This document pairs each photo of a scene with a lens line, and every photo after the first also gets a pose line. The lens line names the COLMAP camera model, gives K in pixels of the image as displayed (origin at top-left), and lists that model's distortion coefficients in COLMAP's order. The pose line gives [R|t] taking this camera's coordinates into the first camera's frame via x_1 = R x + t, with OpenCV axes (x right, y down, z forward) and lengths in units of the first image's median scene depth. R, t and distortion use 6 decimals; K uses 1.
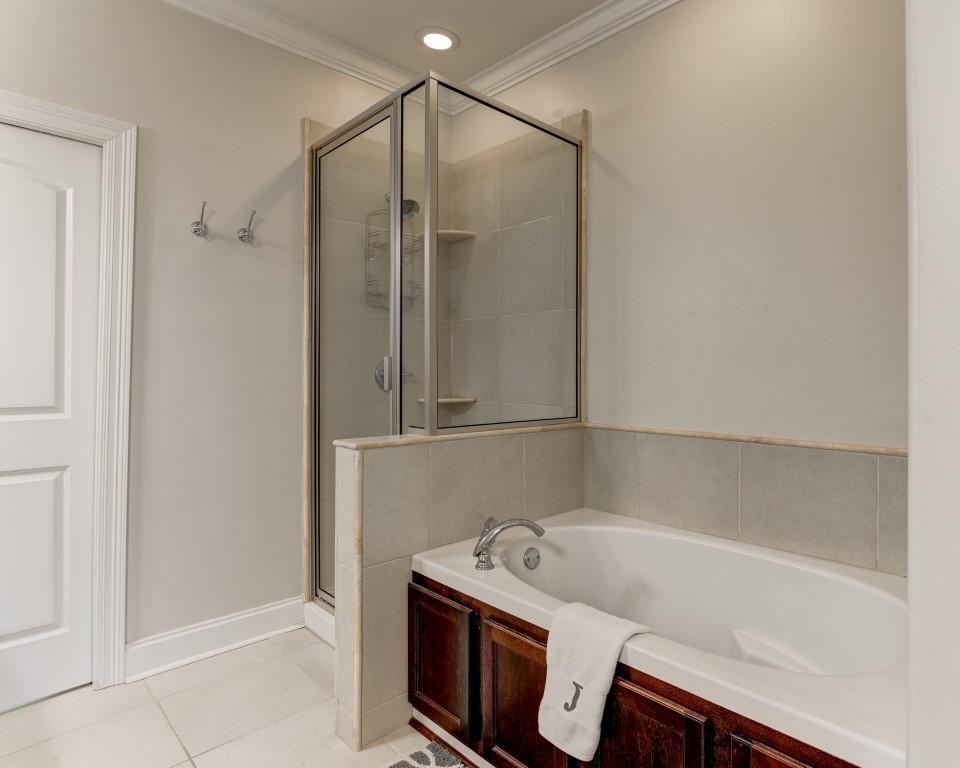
lens RADIAL K [[553.8, 0, 480.4], [0, 553.8, 364.6], [0, 0, 1]] dist [-0.013921, -0.000857]
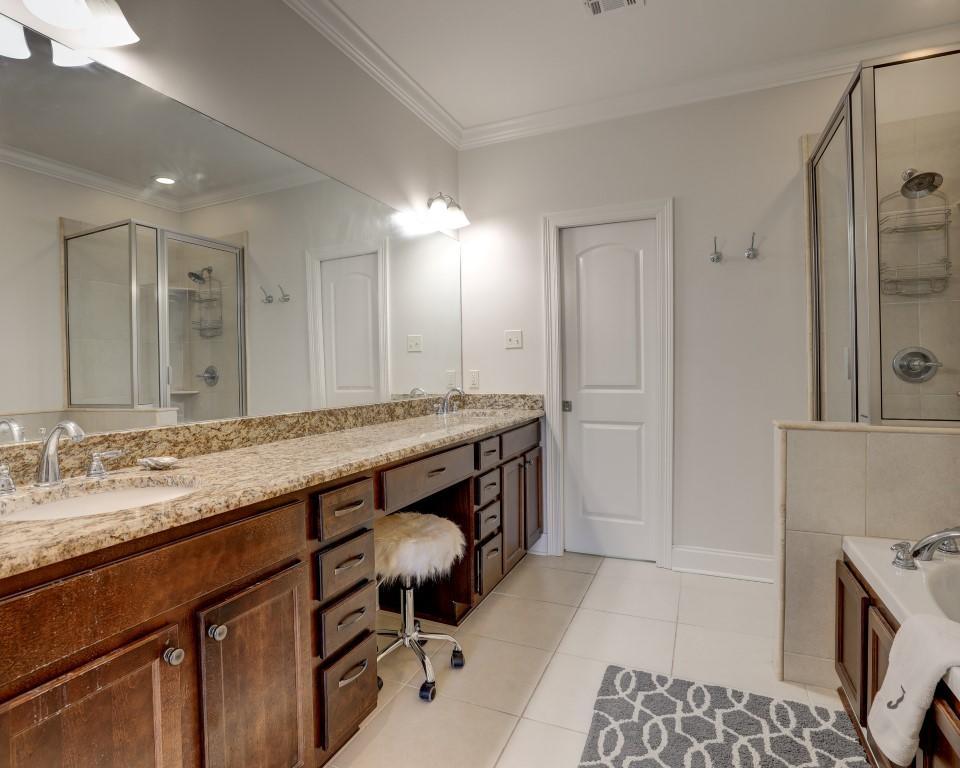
lens RADIAL K [[492.5, 0, 478.9], [0, 492.5, 366.1], [0, 0, 1]] dist [0.000840, 0.000130]
pose [[0.381301, -0.003265, -0.924445, 0.433980], [0.022974, 0.999718, 0.005946, -0.000960], [0.924165, -0.023506, 0.381269, 0.002558]]
